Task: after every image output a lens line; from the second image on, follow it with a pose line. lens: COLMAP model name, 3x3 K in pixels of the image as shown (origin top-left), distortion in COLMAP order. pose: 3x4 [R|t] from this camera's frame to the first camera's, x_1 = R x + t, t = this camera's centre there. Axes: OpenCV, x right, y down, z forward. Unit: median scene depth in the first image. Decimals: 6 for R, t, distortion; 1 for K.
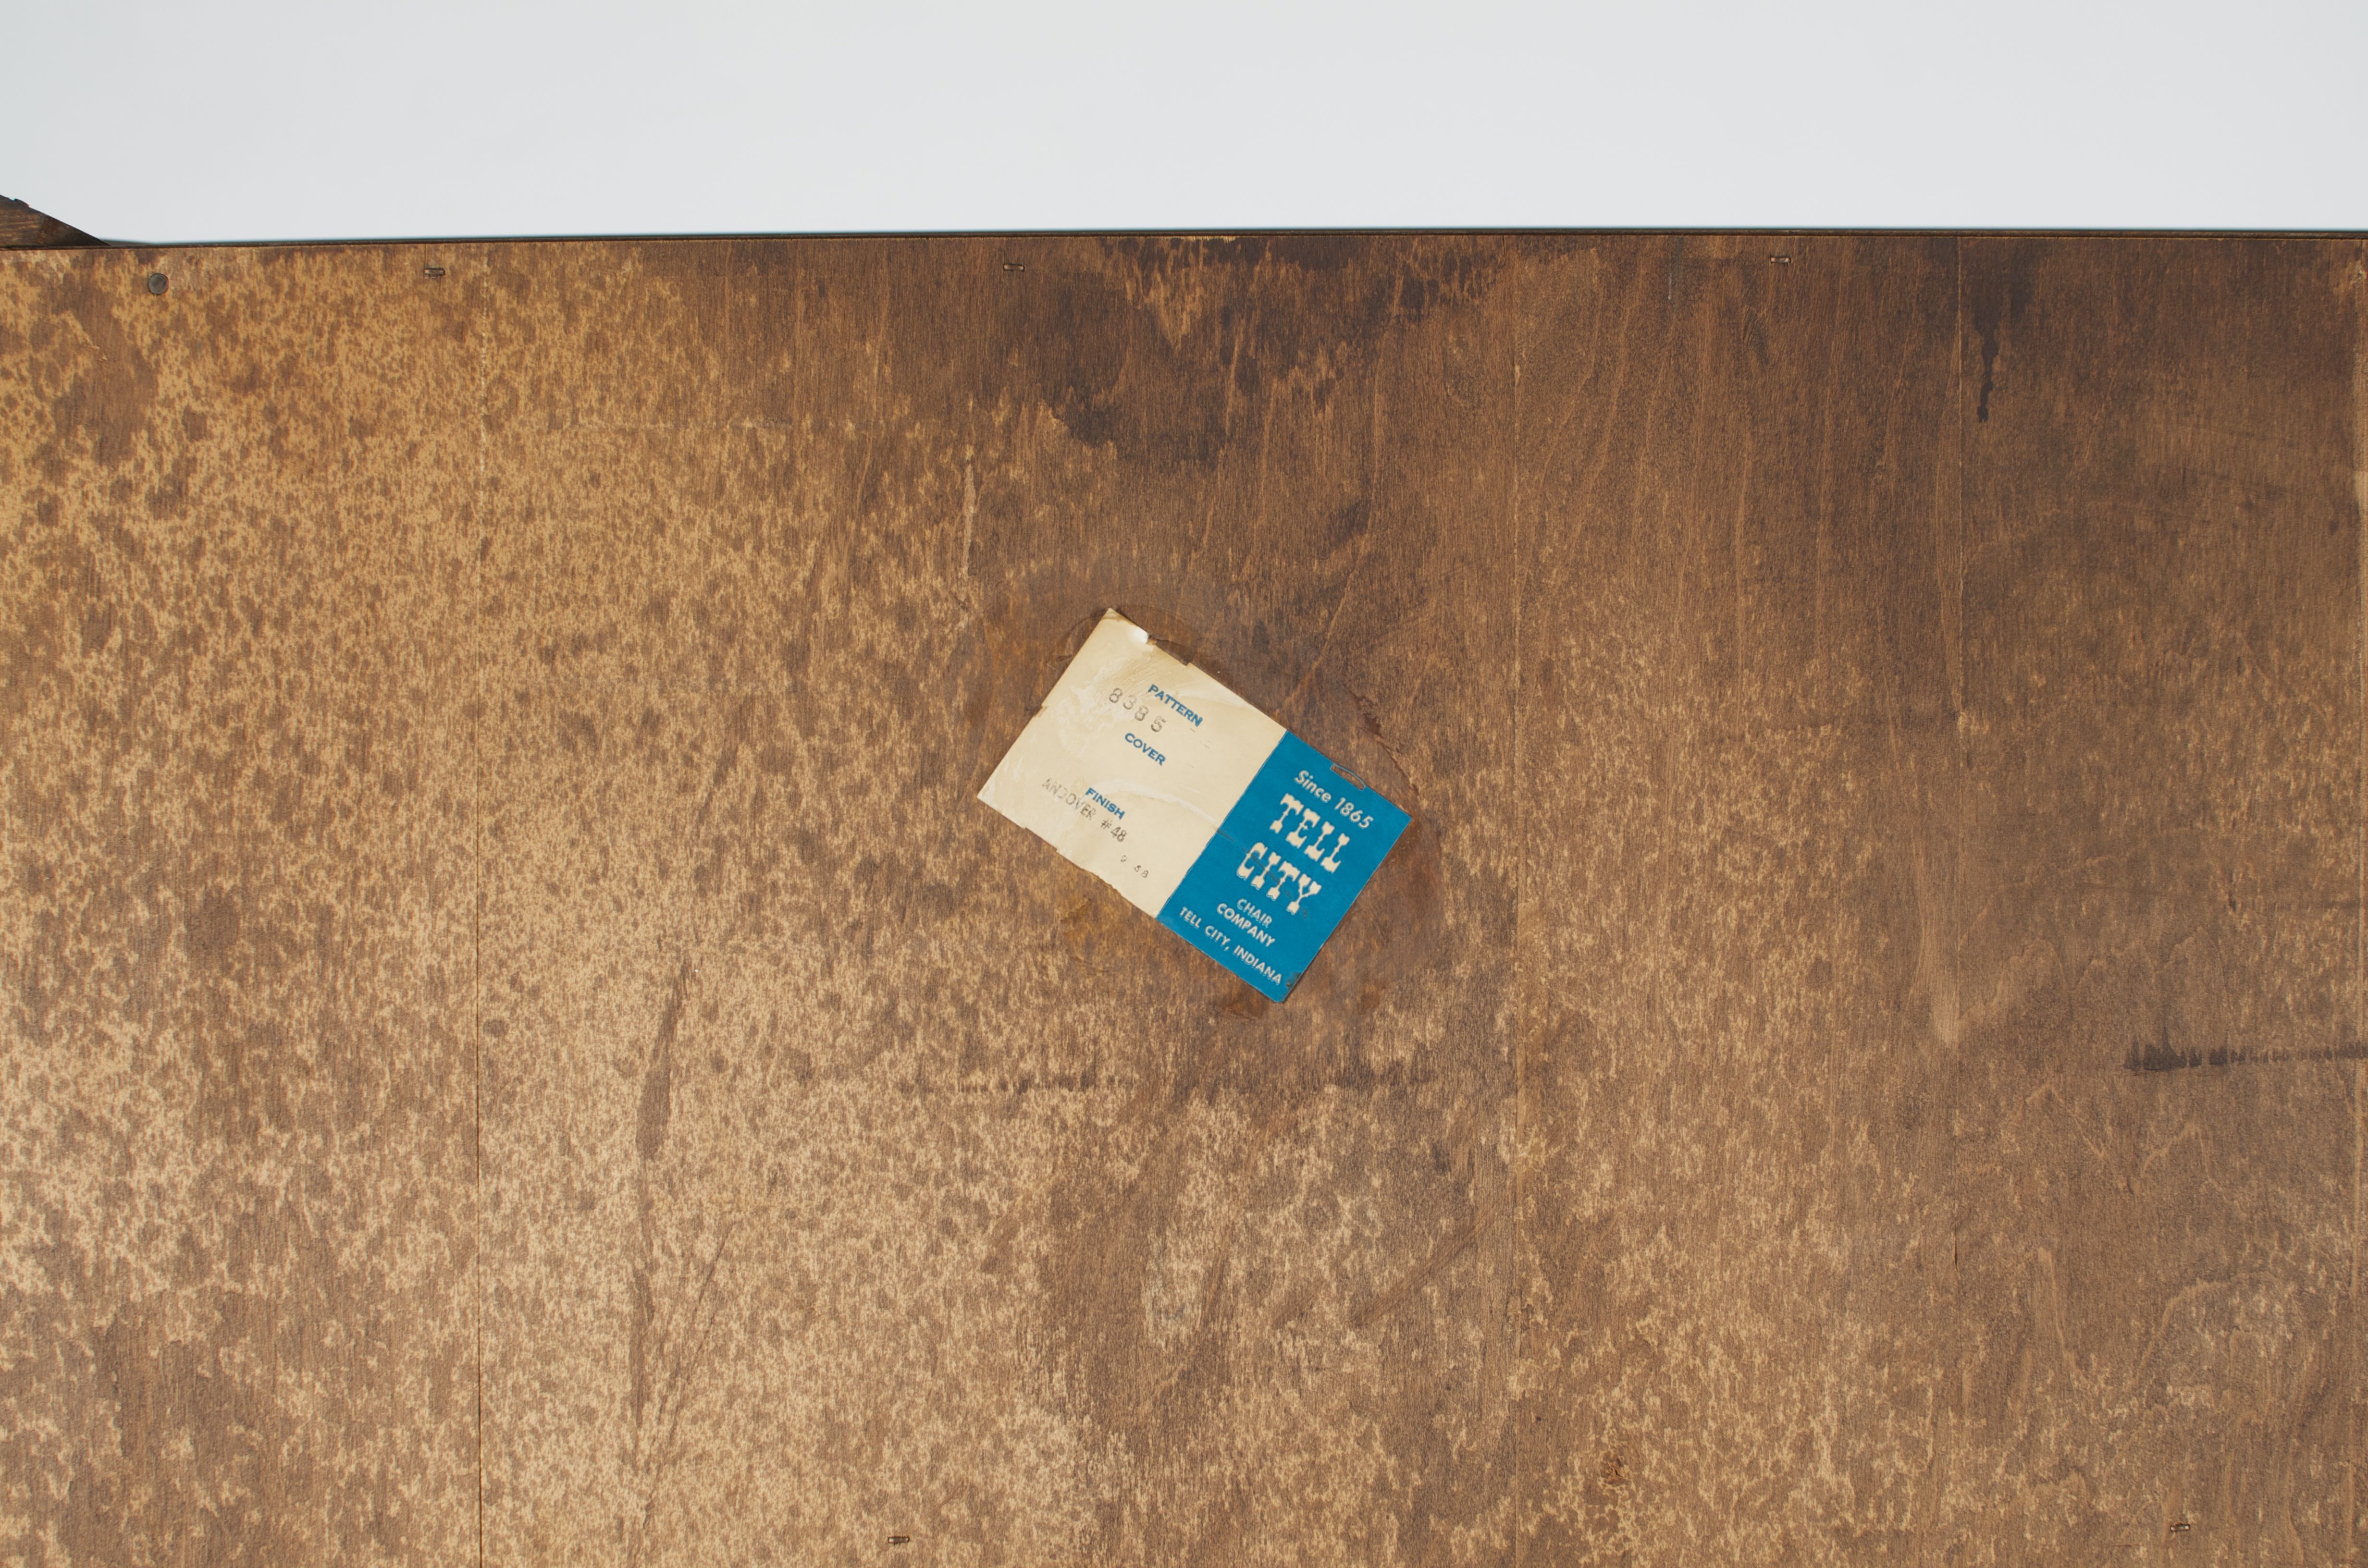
lens RADIAL K [[3686.0, 0, 1186.2], [0, 3686.0, 781.4], [0, 0, 1]] dist [-0.171946, 0.000000]
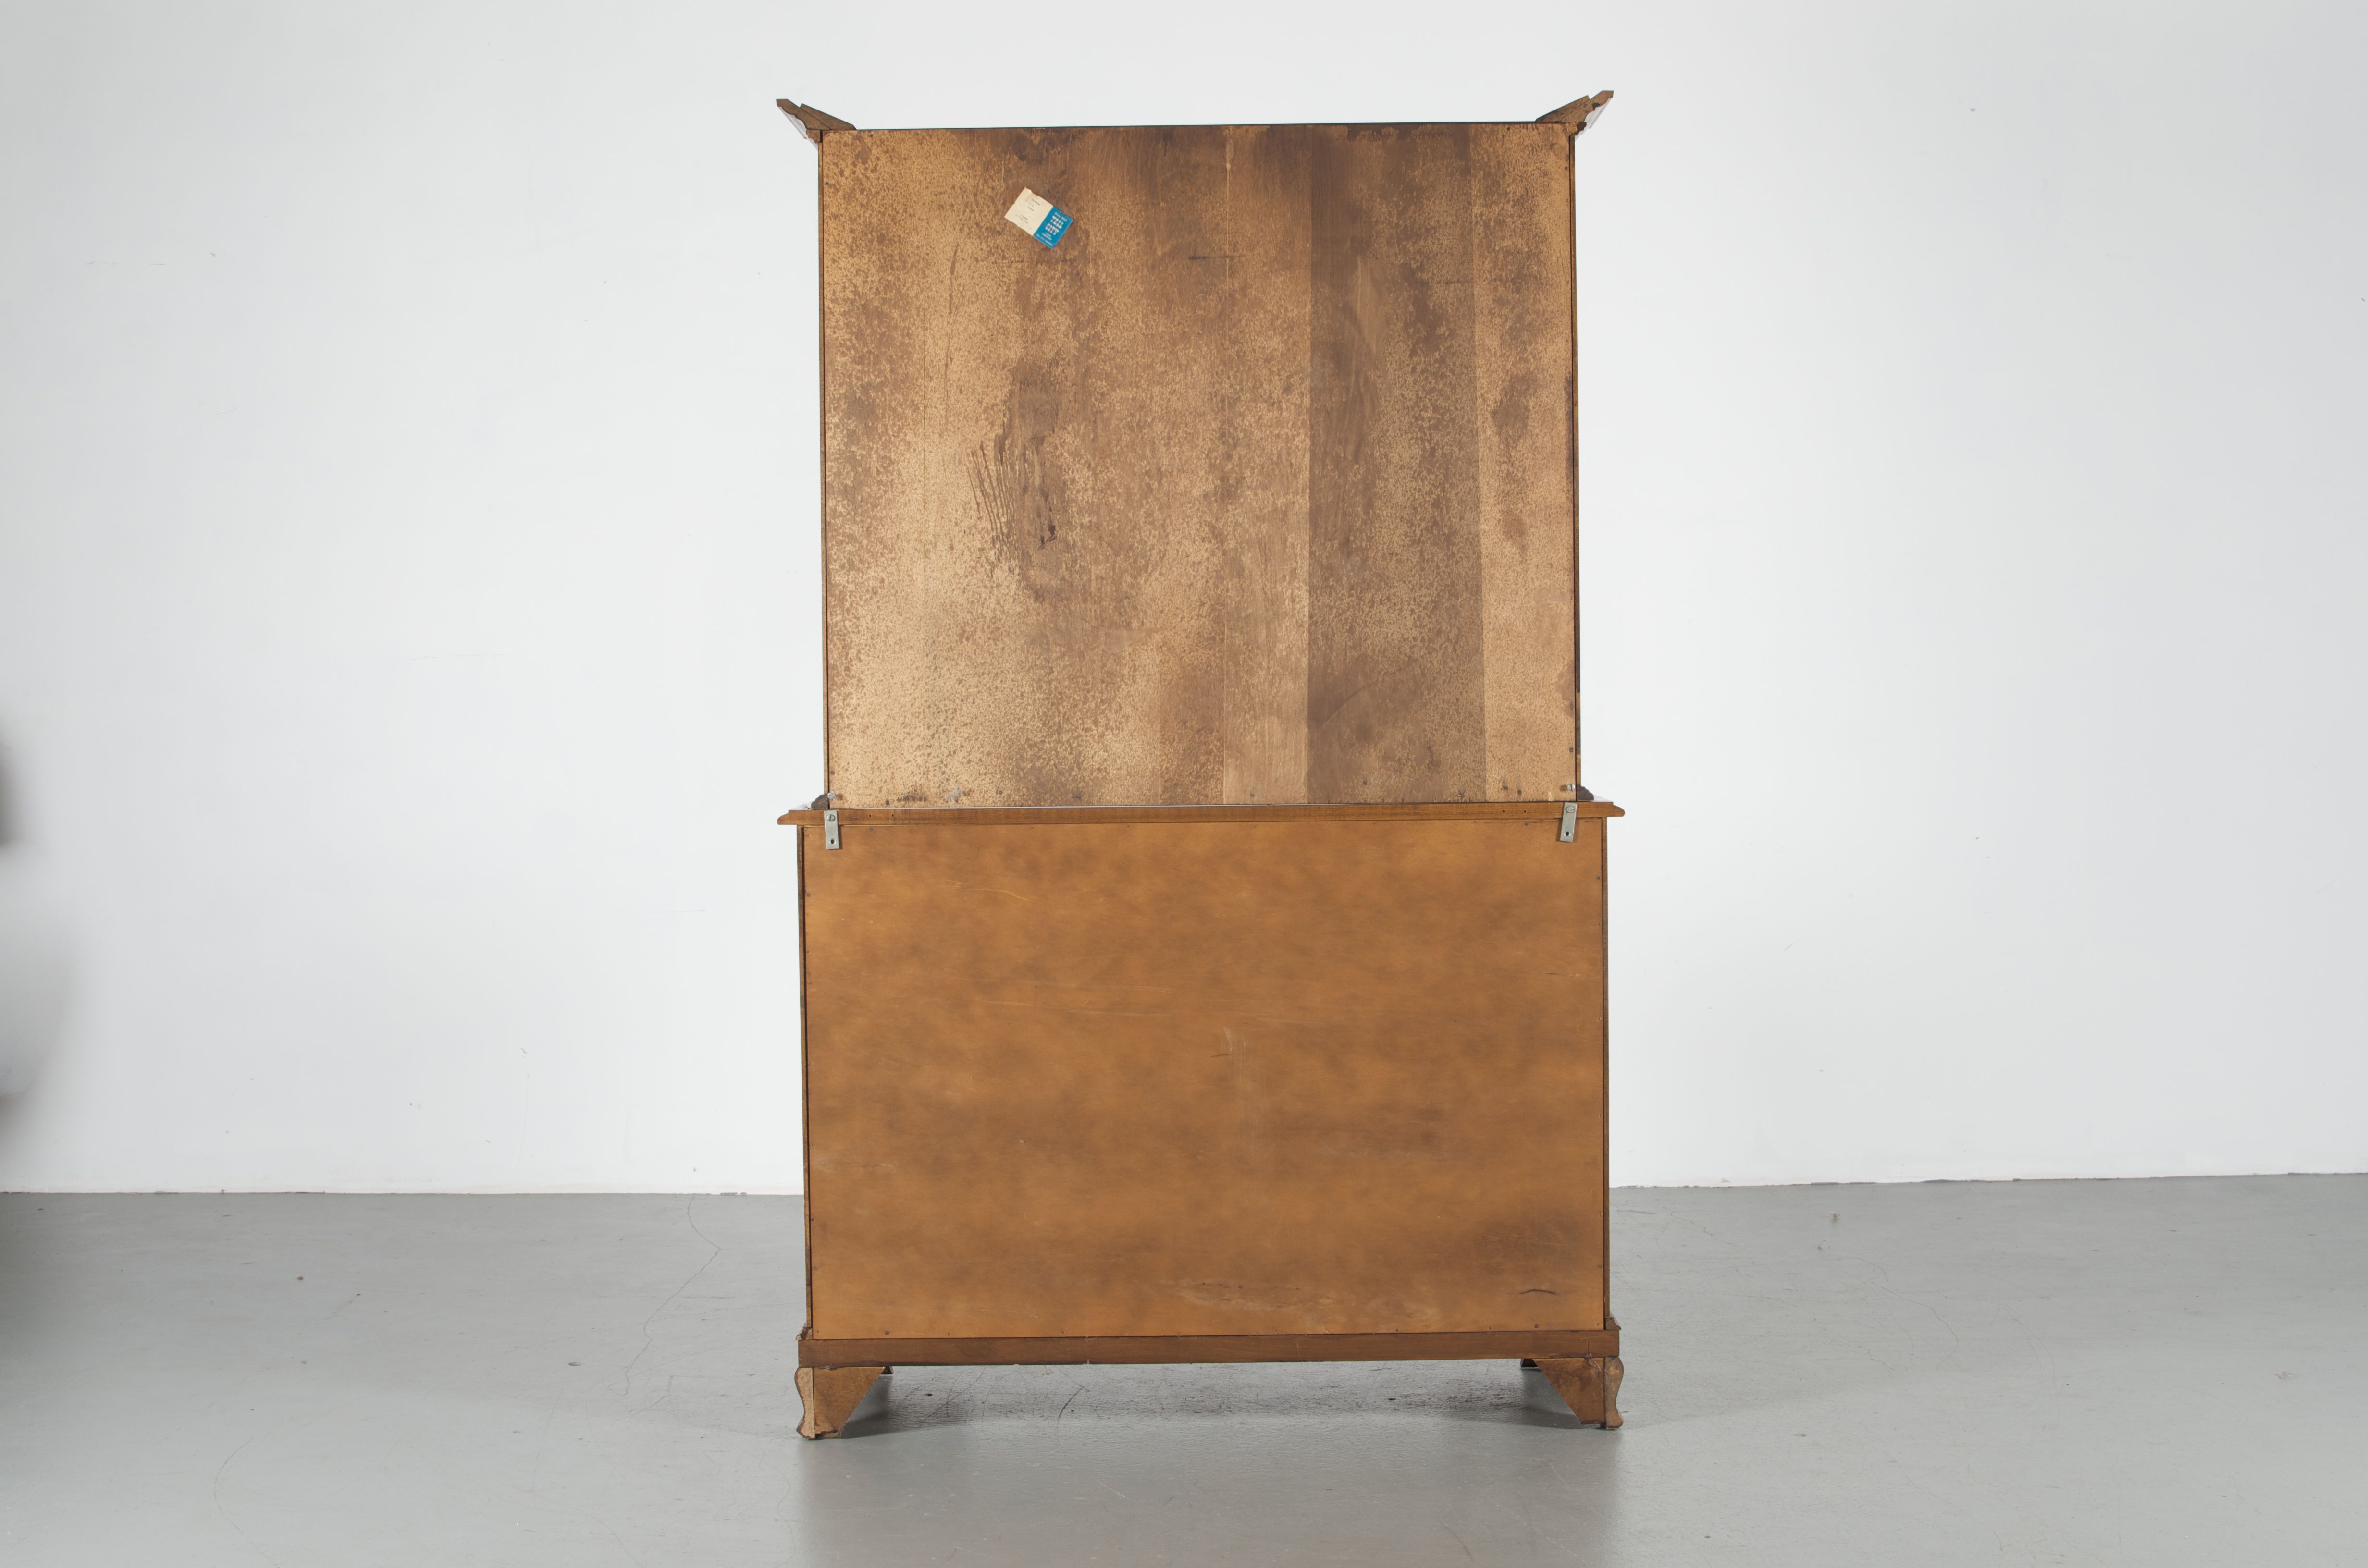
lens RADIAL K [[3686.0, 0, 1176.3], [0, 3686.0, 782.2], [0, 0, 1]] dist [-0.171946, 0.000000]
pose [[0.999960, -0.003519, -0.008275, 0.286211], [0.003756, 0.999578, 0.028792, 0.791797], [0.008170, -0.028822, 0.999551, -5.303863]]
